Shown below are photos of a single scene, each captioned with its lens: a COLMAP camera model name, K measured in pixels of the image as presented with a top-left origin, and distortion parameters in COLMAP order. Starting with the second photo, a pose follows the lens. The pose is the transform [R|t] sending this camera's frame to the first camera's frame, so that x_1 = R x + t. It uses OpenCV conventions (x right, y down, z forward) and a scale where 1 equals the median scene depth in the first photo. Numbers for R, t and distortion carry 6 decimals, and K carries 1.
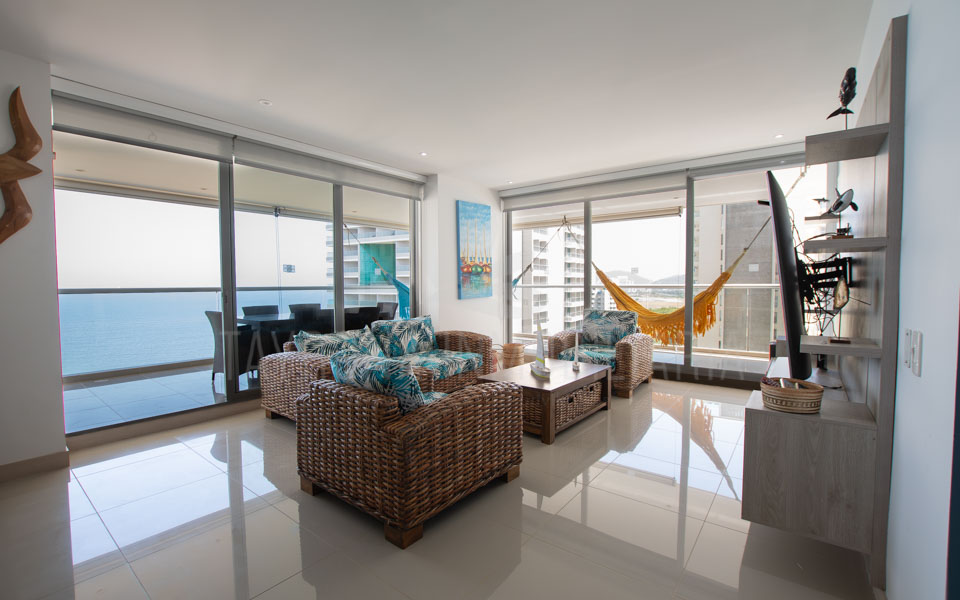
lens RADIAL K [[420.9, 0, 480.0], [0, 420.9, 300.0], [0, 0, 1]] dist [0.000038, 0.000726]
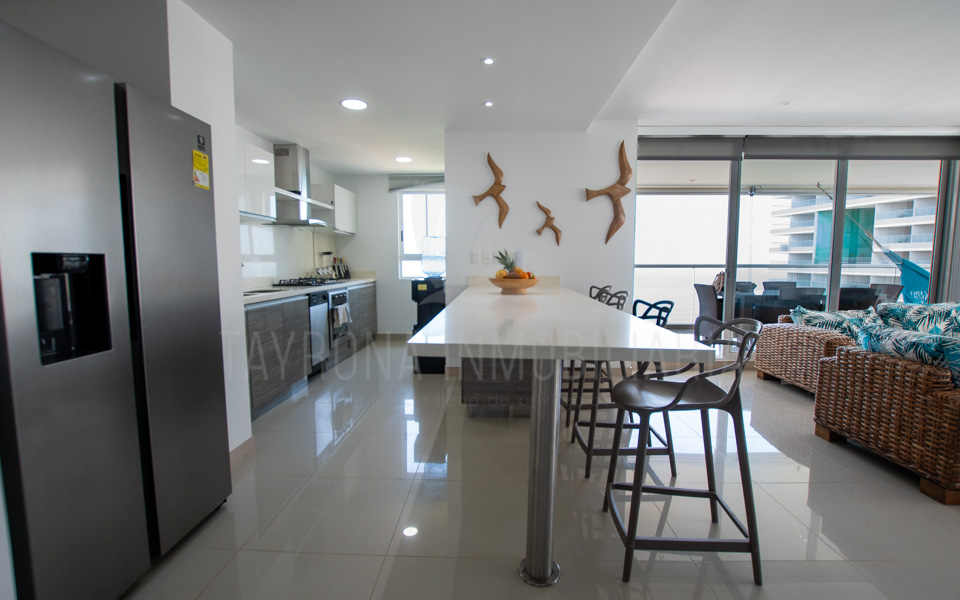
lens RADIAL K [[437.5, 0, 480.0], [0, 437.5, 300.0], [0, 0, 1]] dist [-0.015568, 0.000477]
pose [[0.603494, 0.076917, -0.793649, -0.034090], [-0.034072, 0.996915, 0.070709, 0.007256], [0.796640, -0.015631, 0.604253, -0.344730]]
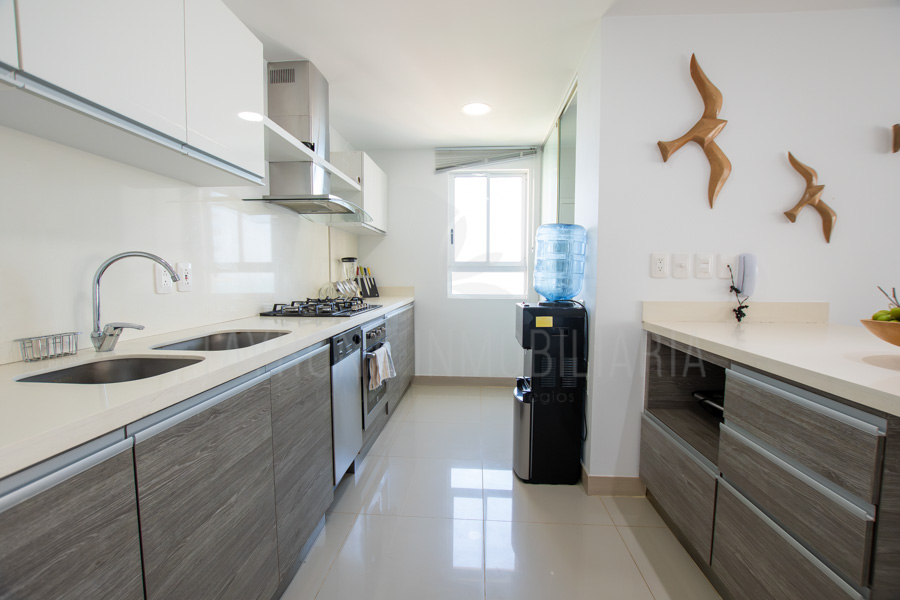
lens RADIAL K [[400.0, 0, 450.0], [0, 400.0, 300.0], [0, 0, 1]] dist [-0.002608, -0.000184]
pose [[0.574379, 0.064069, -0.816078, -0.761467], [-0.042490, 0.997922, 0.048440, 0.009404], [0.817486, 0.006852, 0.575908, -0.167762]]
